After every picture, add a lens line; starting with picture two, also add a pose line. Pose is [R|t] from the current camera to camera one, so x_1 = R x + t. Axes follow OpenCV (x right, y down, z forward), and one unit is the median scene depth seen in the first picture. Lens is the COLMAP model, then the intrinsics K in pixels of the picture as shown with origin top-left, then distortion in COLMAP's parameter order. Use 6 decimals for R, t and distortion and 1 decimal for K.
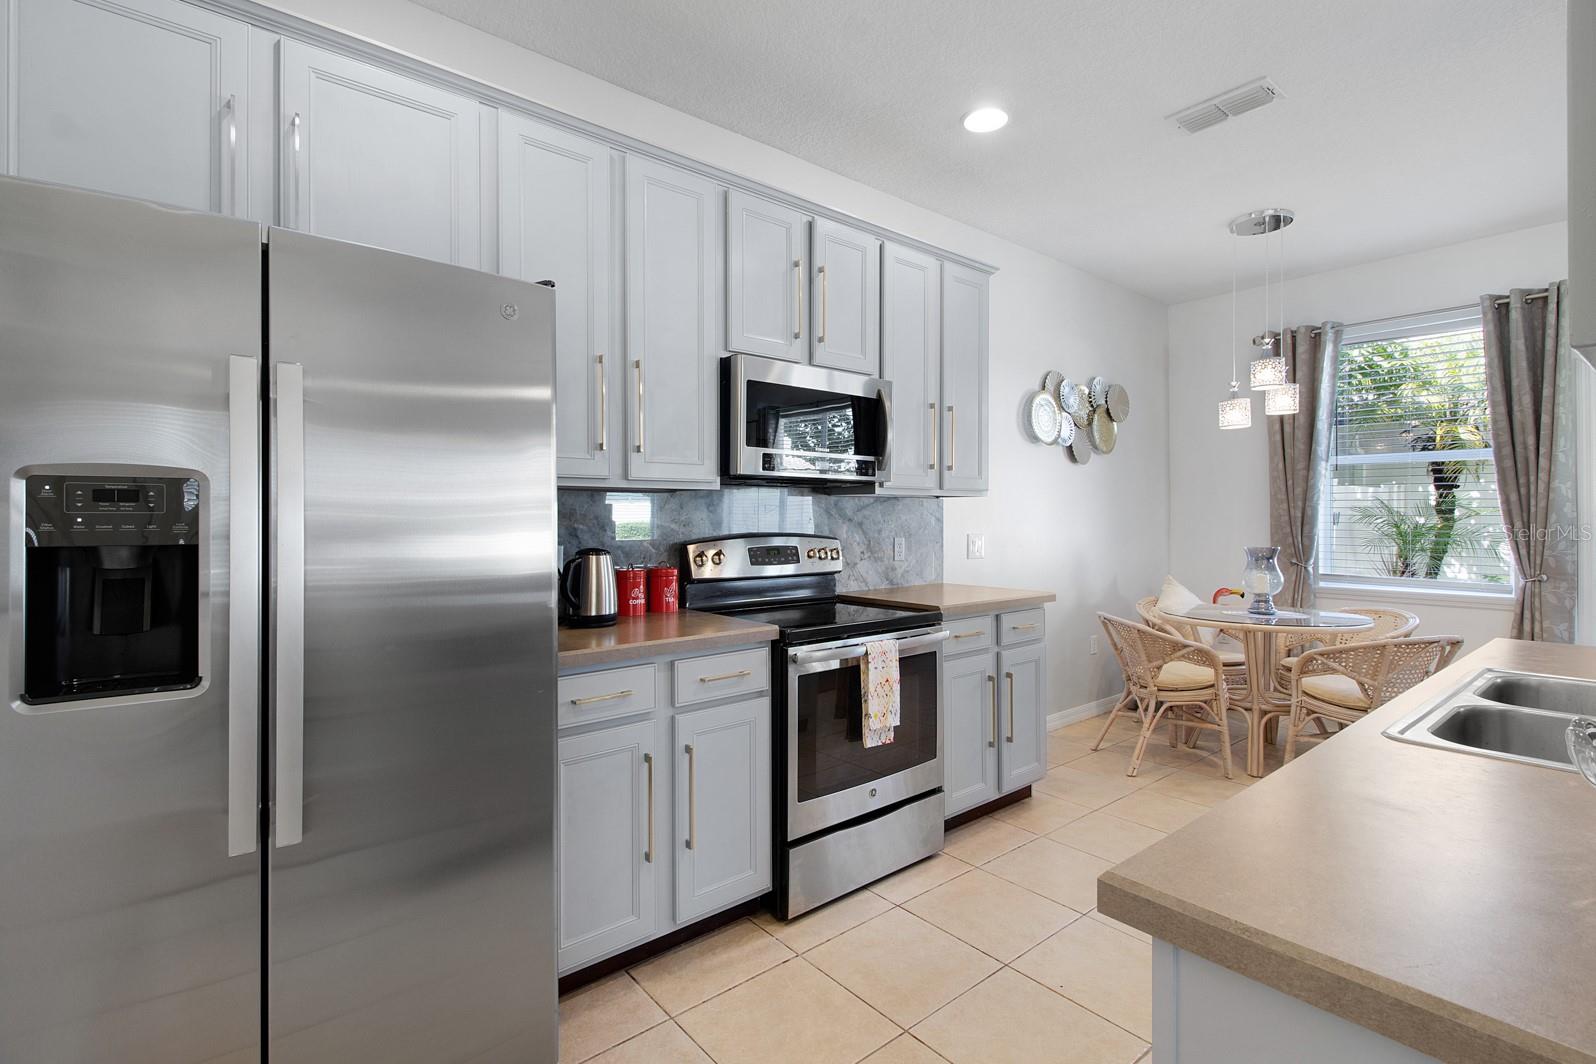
lens RADIAL K [[765.0, 0, 795.6], [0, 765.0, 520.1], [0, 0, 1]] dist [0.035900, -0.000041]
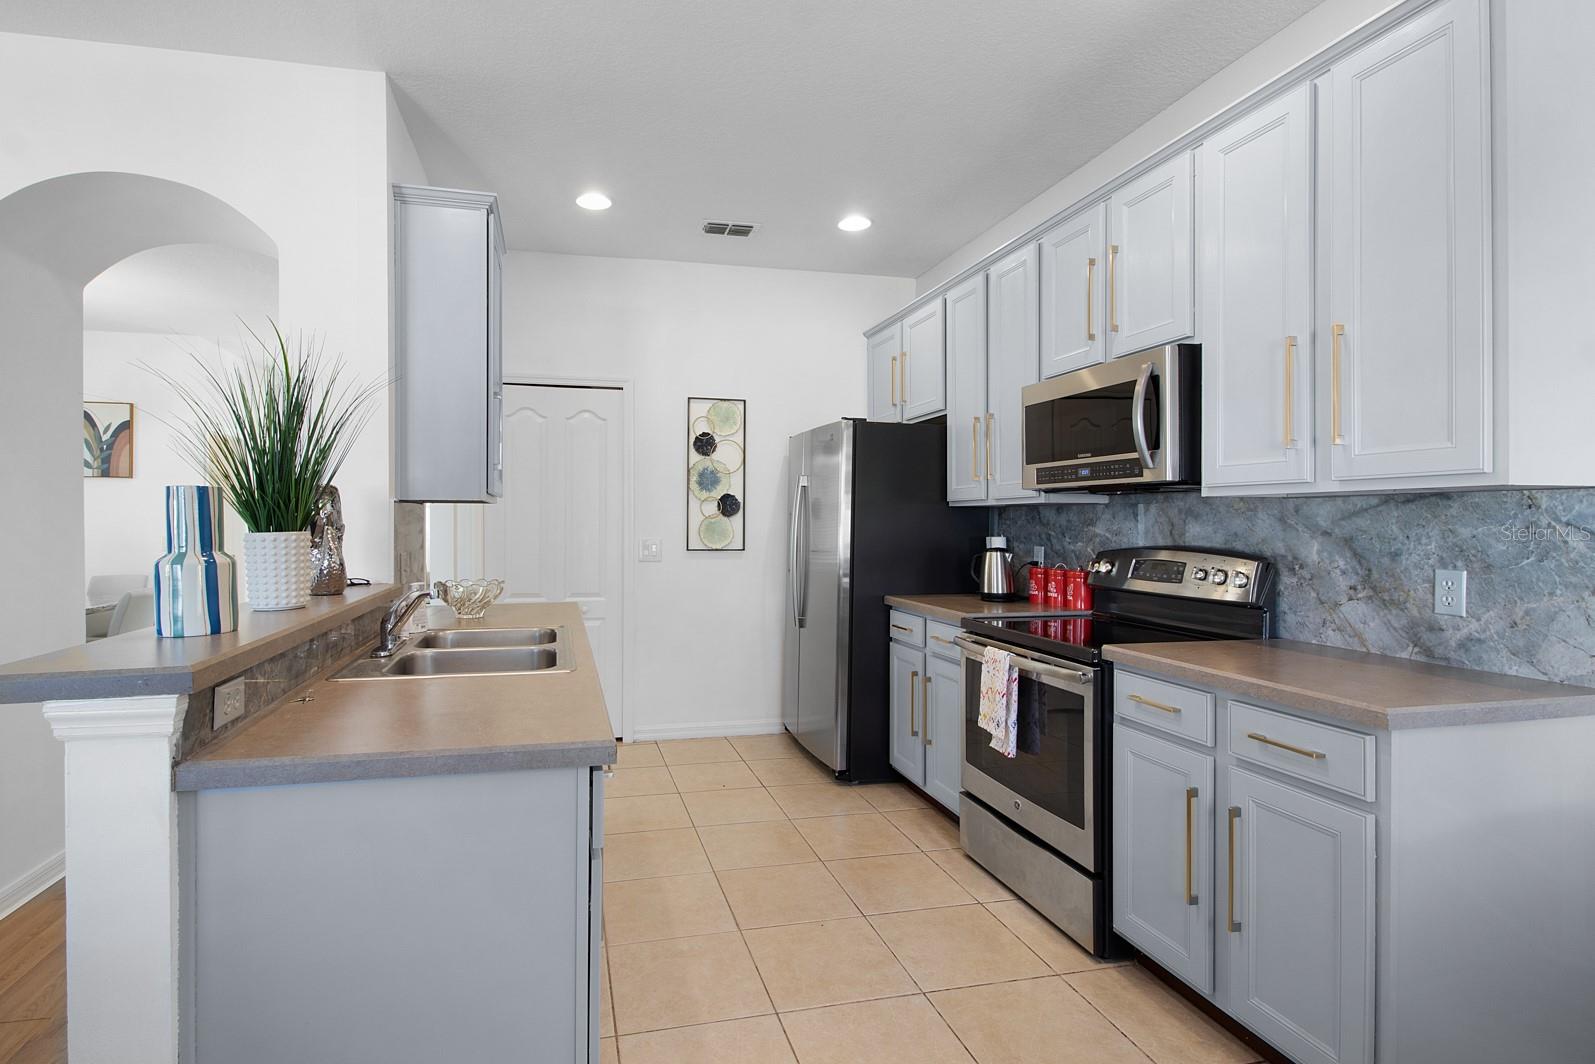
lens RADIAL K [[773.7, 0, 724.4], [0, 773.7, 523.2], [0, 0, 1]] dist [0.001800, -0.000633]
pose [[-0.472122, 0.002730, -0.881529, 0.883319], [-0.005456, 0.999967, 0.006019, -0.010049], [0.881516, 0.007651, -0.472092, 0.867699]]
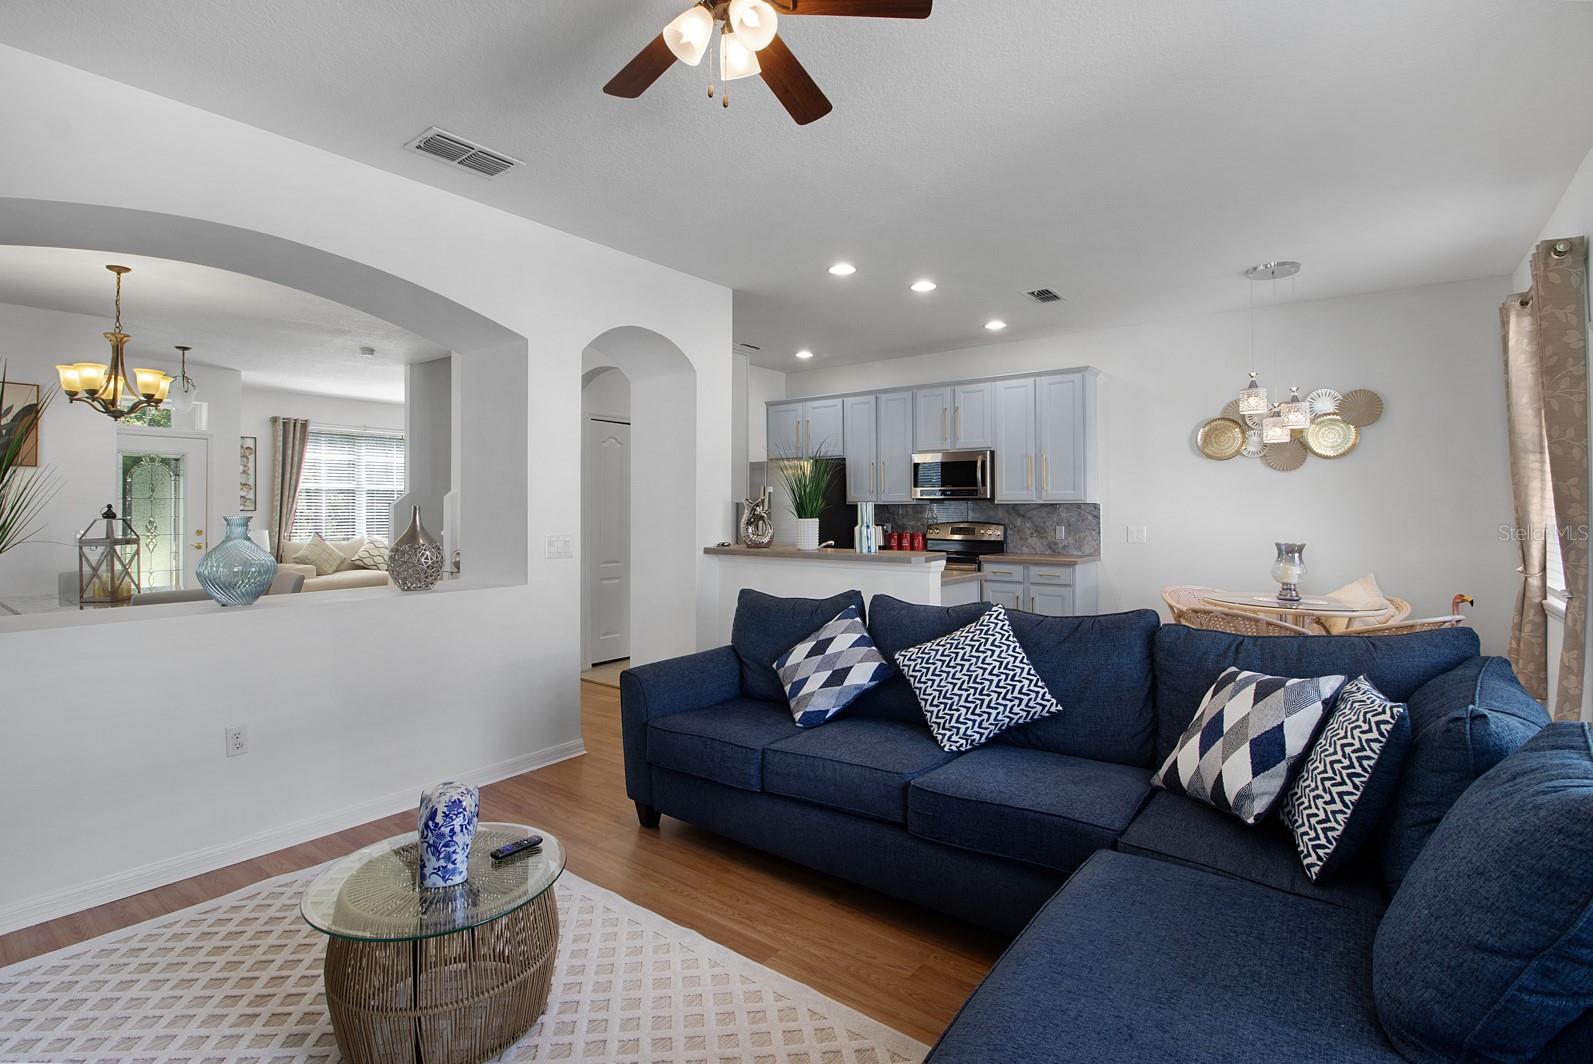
lens RADIAL K [[746.0, 0, 798.4], [0, 746.0, 506.9], [0, 0, 1]] dist [0.000944, -0.000140]
pose [[0.205878, -0.002108, -0.978575, 1.812003], [-0.005172, 0.999981, -0.003242, -0.014114], [0.978564, 0.005729, 0.205864, 0.055515]]
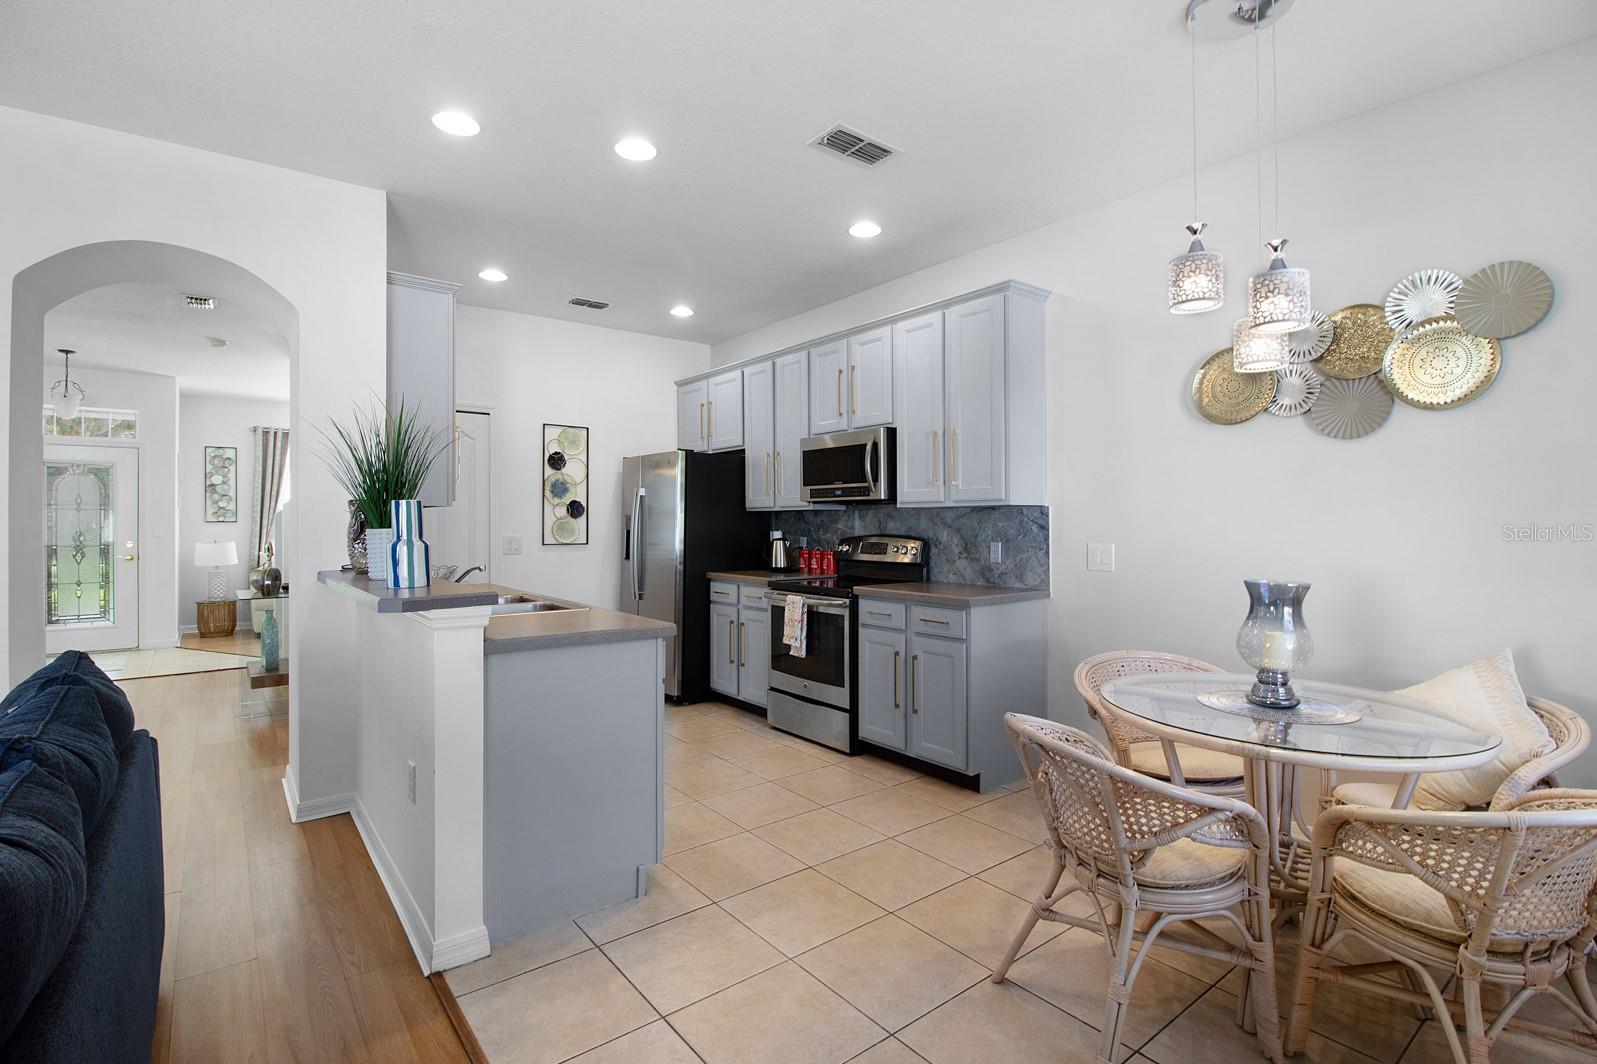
lens RADIAL K [[739.3, 0, 798.7], [0, 739.3, 521.9], [0, 0, 1]] dist [0.003301, -0.008684]
pose [[-0.040099, 0.001187, -0.999195, 1.324191], [-0.002973, 0.999995, 0.001307, -0.008561], [0.999191, 0.003023, -0.040096, 0.802083]]
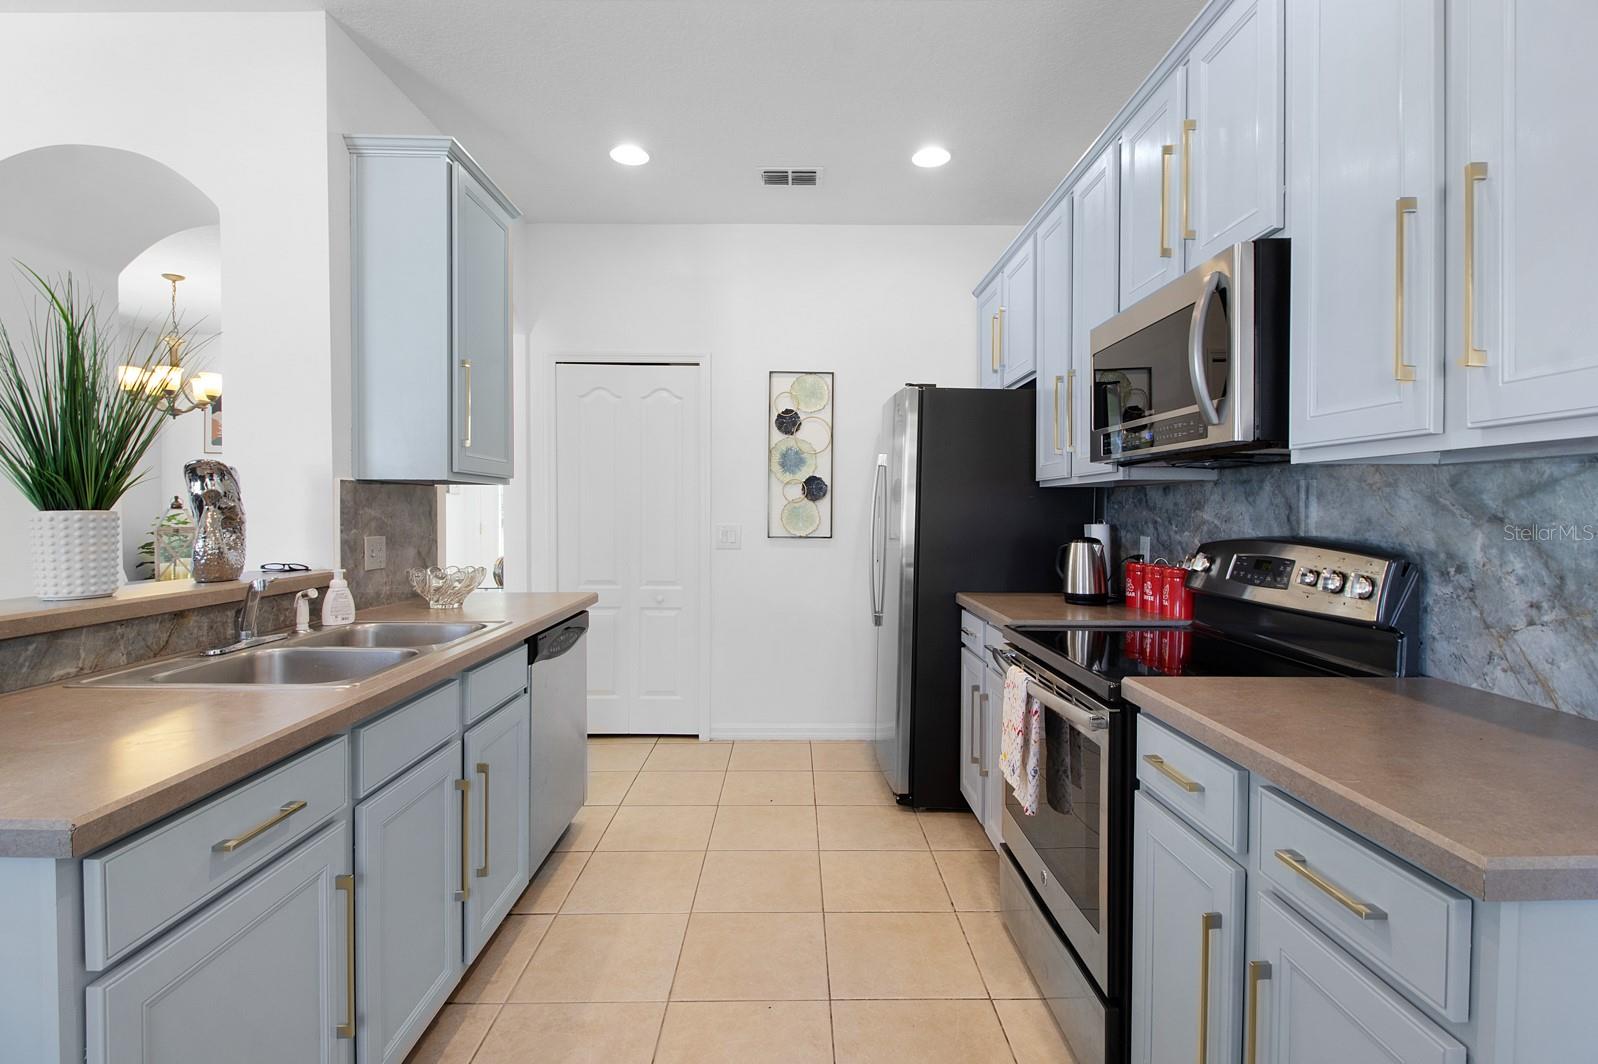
lens RADIAL K [[739.7, 0, 799.2], [0, 739.7, 521.8], [0, 0, 1]] dist [0.003301, -0.008684]
pose [[-0.636143, 0.011615, -0.771484, 0.615393], [-0.006829, 0.999763, 0.020682, -0.004329], [0.771541, 0.018425, -0.635913, 0.969173]]
